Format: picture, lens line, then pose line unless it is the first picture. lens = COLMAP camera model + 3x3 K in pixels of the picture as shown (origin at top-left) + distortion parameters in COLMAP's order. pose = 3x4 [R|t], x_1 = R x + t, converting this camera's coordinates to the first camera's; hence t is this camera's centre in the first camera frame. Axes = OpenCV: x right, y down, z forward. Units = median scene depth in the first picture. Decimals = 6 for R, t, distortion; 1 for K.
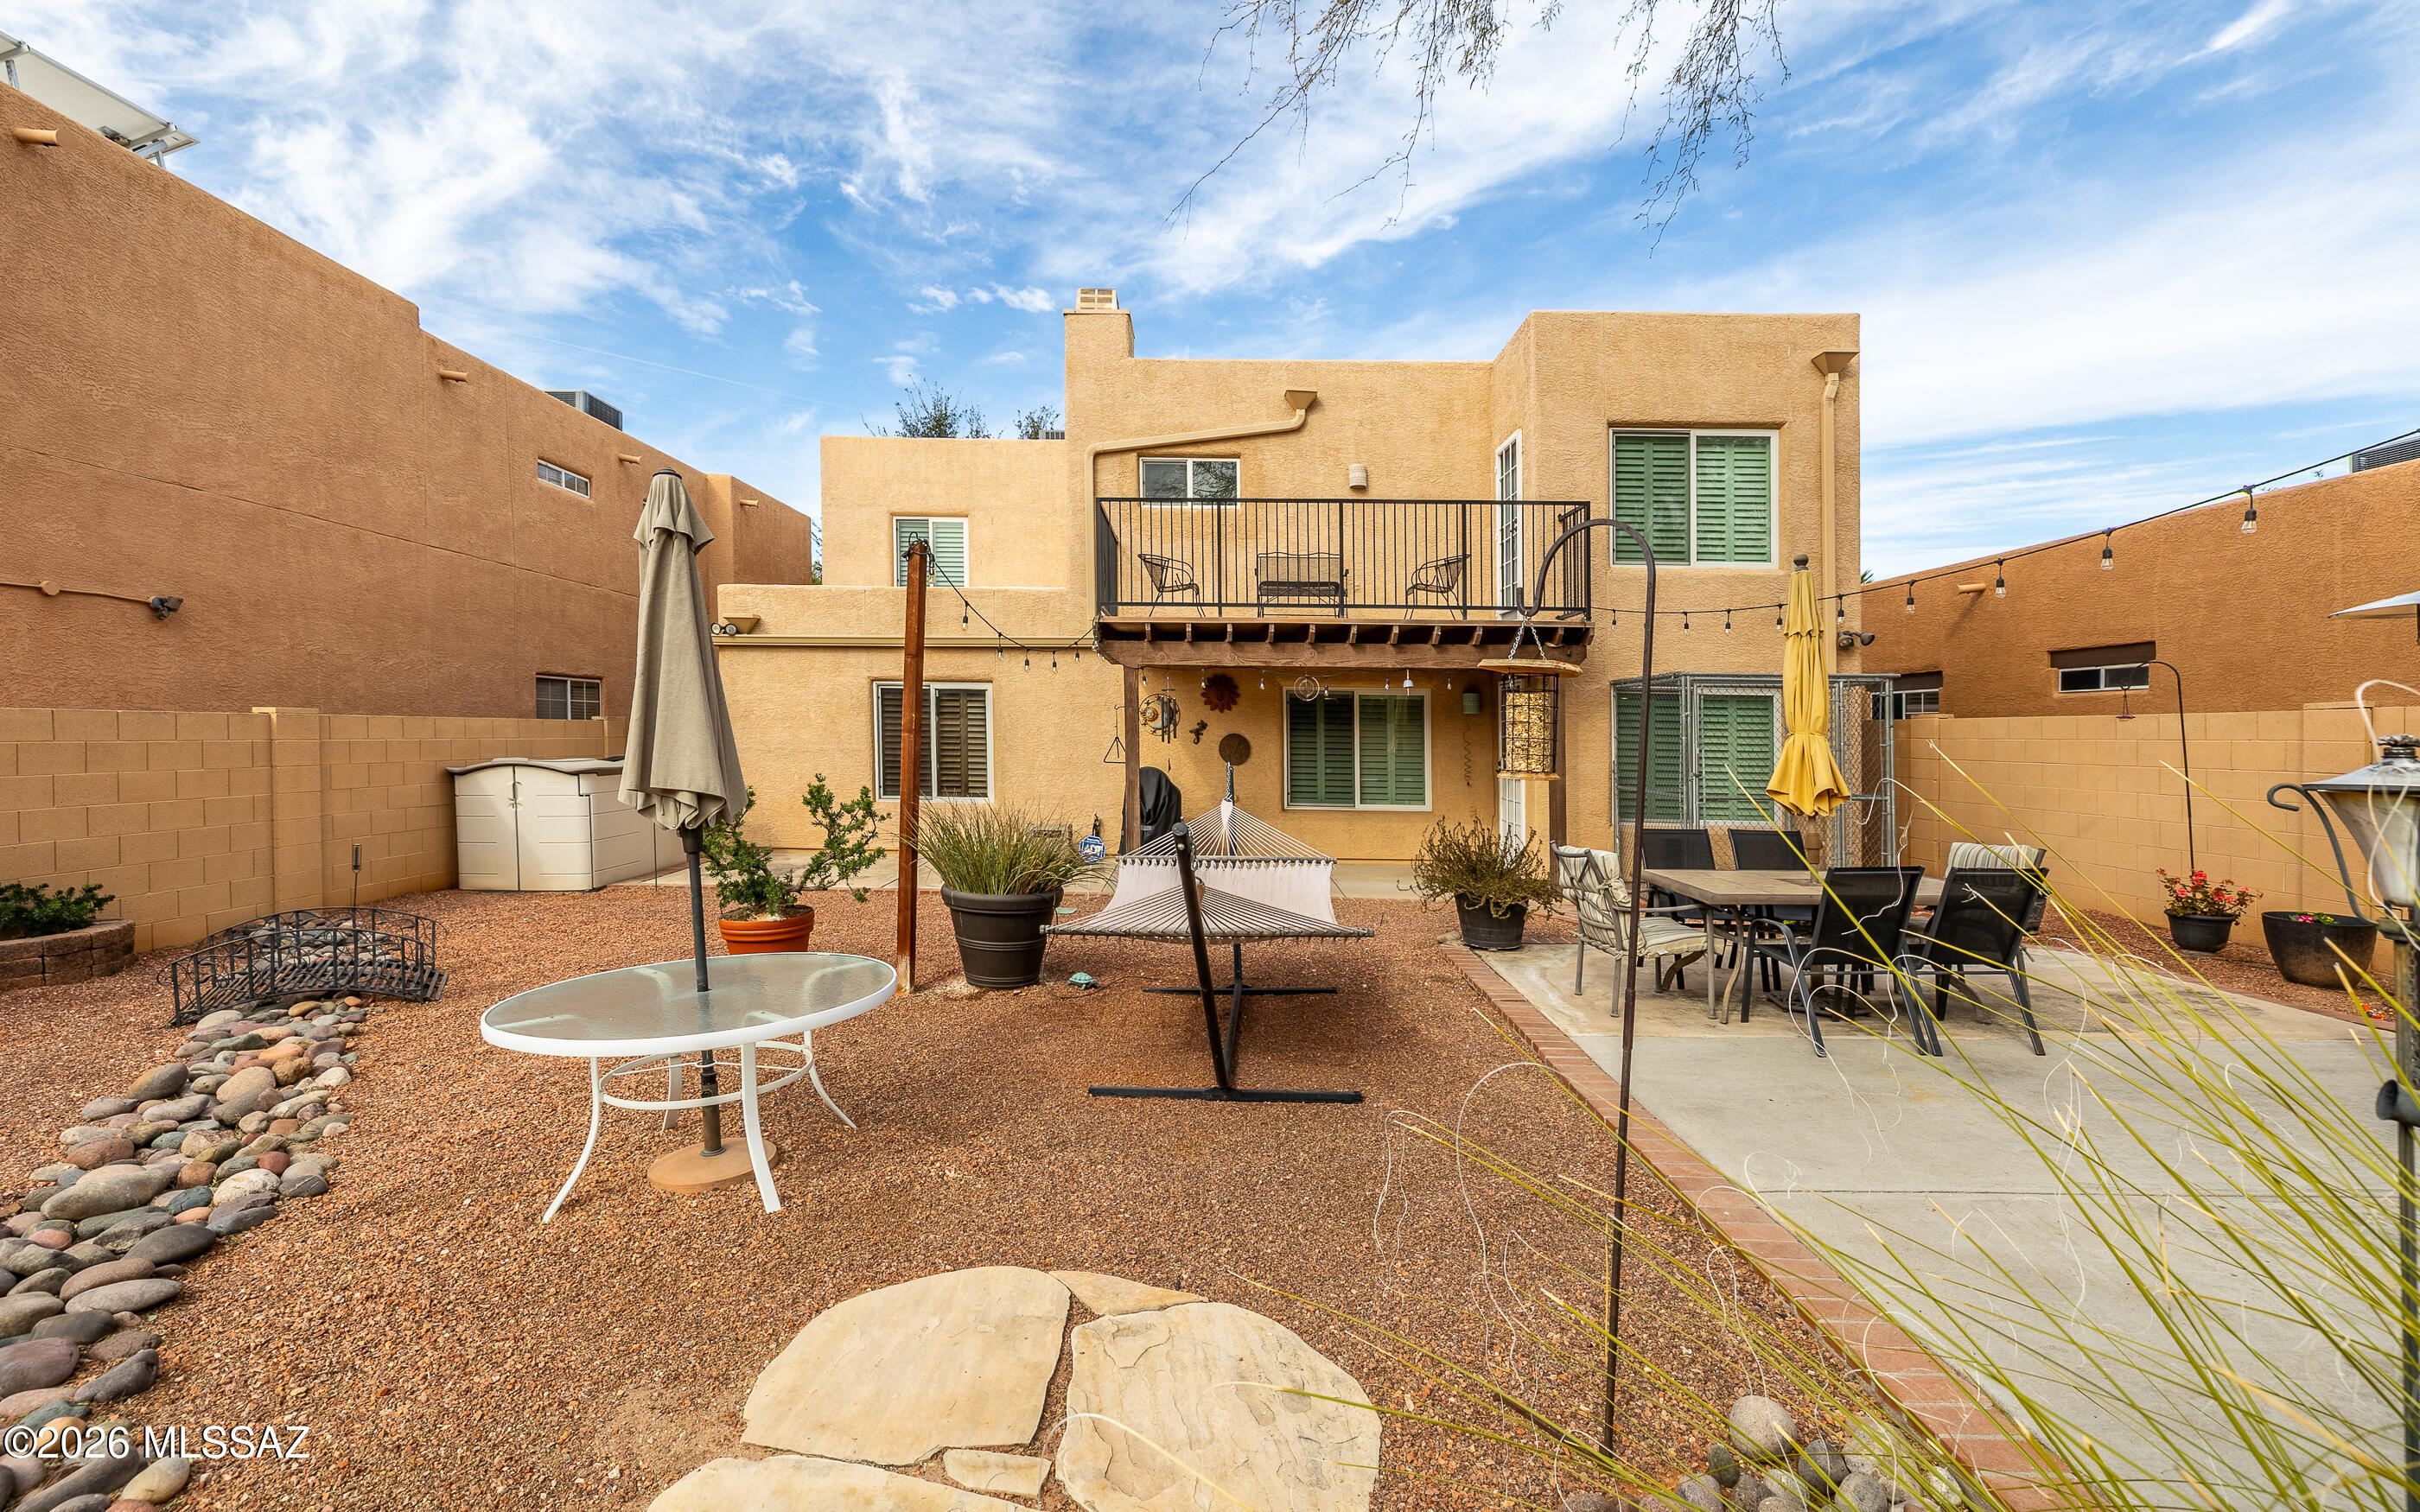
lens RADIAL K [[1065.2, 0, 1188.9], [0, 1065.2, 754.4], [0, 0, 1]] dist [-0.007635, 0.001488]
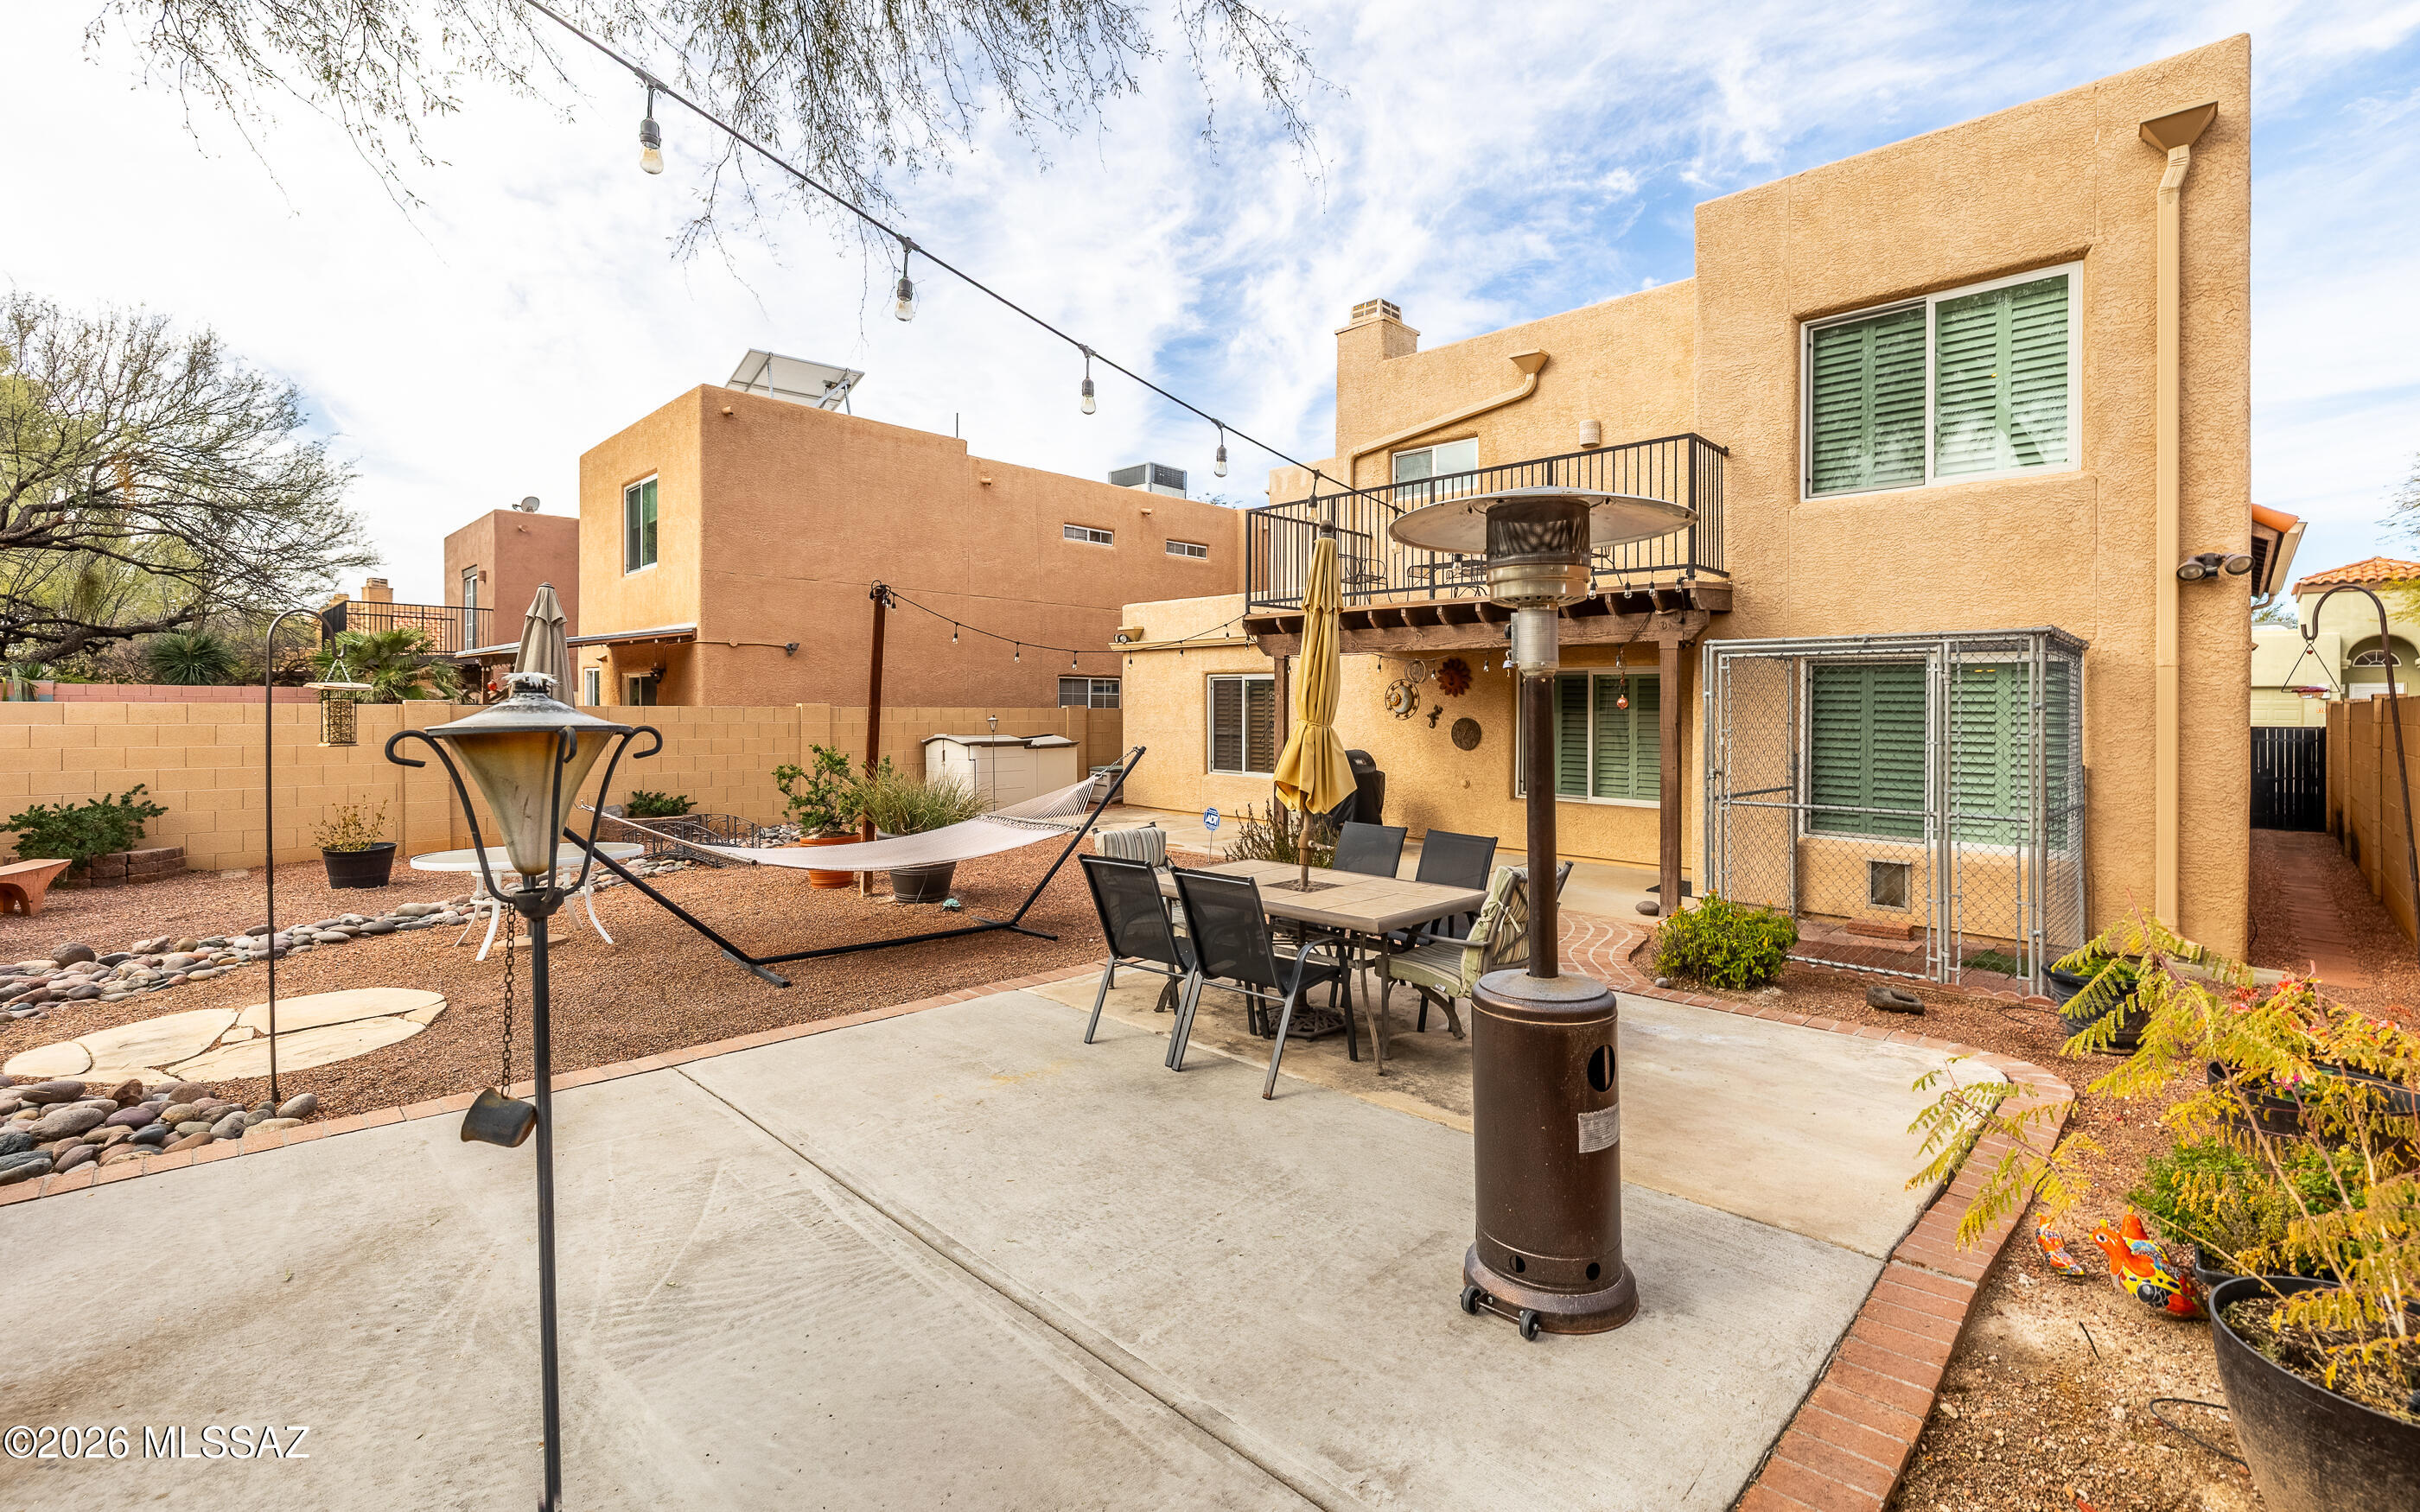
lens RADIAL K [[1024.1, 0, 1185.9], [0, 1024.1, 721.7], [0, 0, 1]] dist [-0.001018, -0.000136]
pose [[0.727604, 0.002287, -0.685993, 0.503824], [-0.012163, 0.999880, -0.009567, -0.003943], [0.685889, 0.015305, 0.727545, 0.134871]]
